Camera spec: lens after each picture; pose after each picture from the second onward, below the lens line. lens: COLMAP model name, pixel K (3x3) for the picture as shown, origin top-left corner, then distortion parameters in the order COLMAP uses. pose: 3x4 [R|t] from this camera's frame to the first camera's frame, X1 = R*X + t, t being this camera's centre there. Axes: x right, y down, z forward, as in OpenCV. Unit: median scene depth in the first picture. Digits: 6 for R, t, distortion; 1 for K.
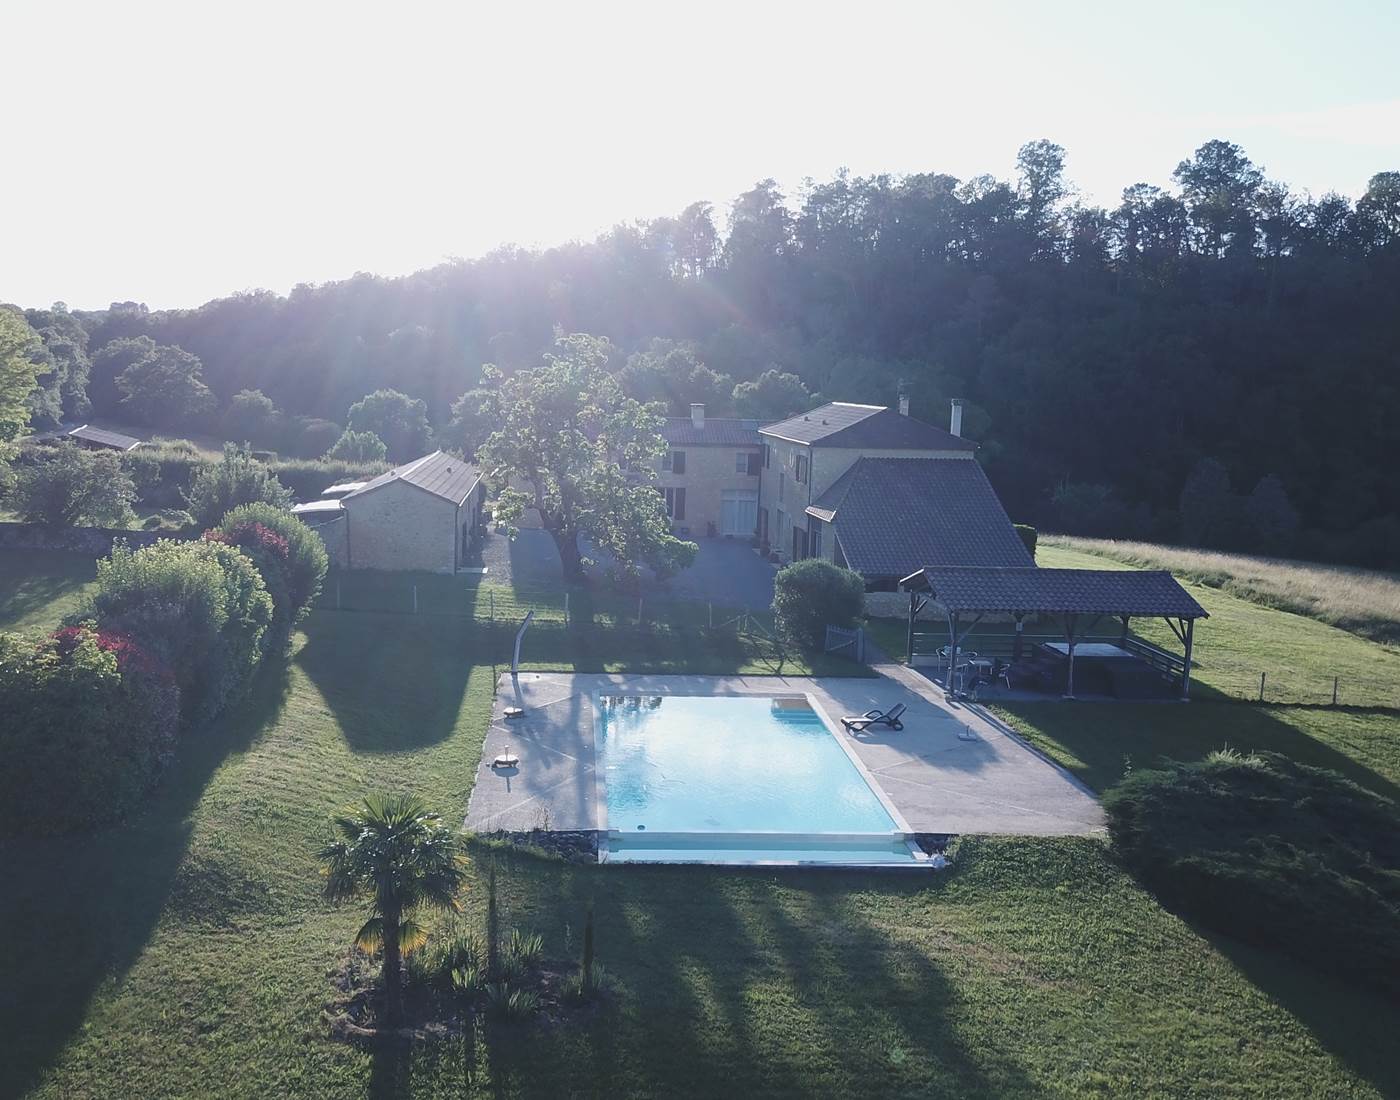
lens RADIAL K [[1481.0, 0, 700.0], [0, 1481.0, 550.0], [0, 0, 1]] dist [-0.000606, -0.006386]
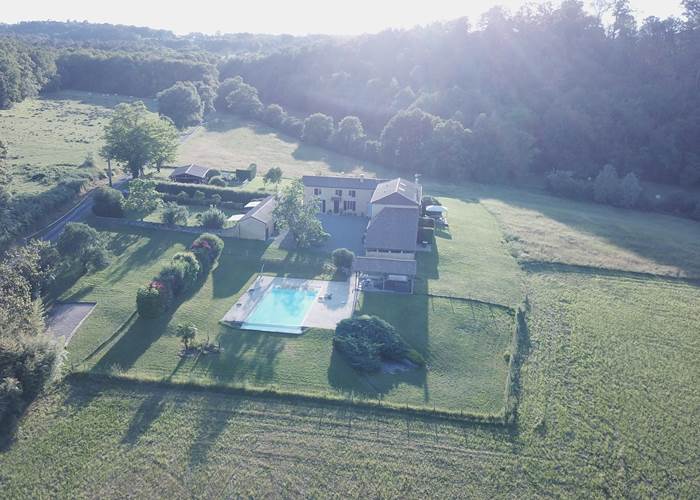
lens RADIAL K [[672.6, 0, 350.0], [0, 672.6, 250.0], [0, 0, 1]] dist [-0.000529, -0.006575]
pose [[0.975037, 0.059588, -0.213898, 1.193492], [-0.024084, 0.986016, 0.164903, -0.708159], [0.220733, -0.155636, 0.962837, -1.817835]]
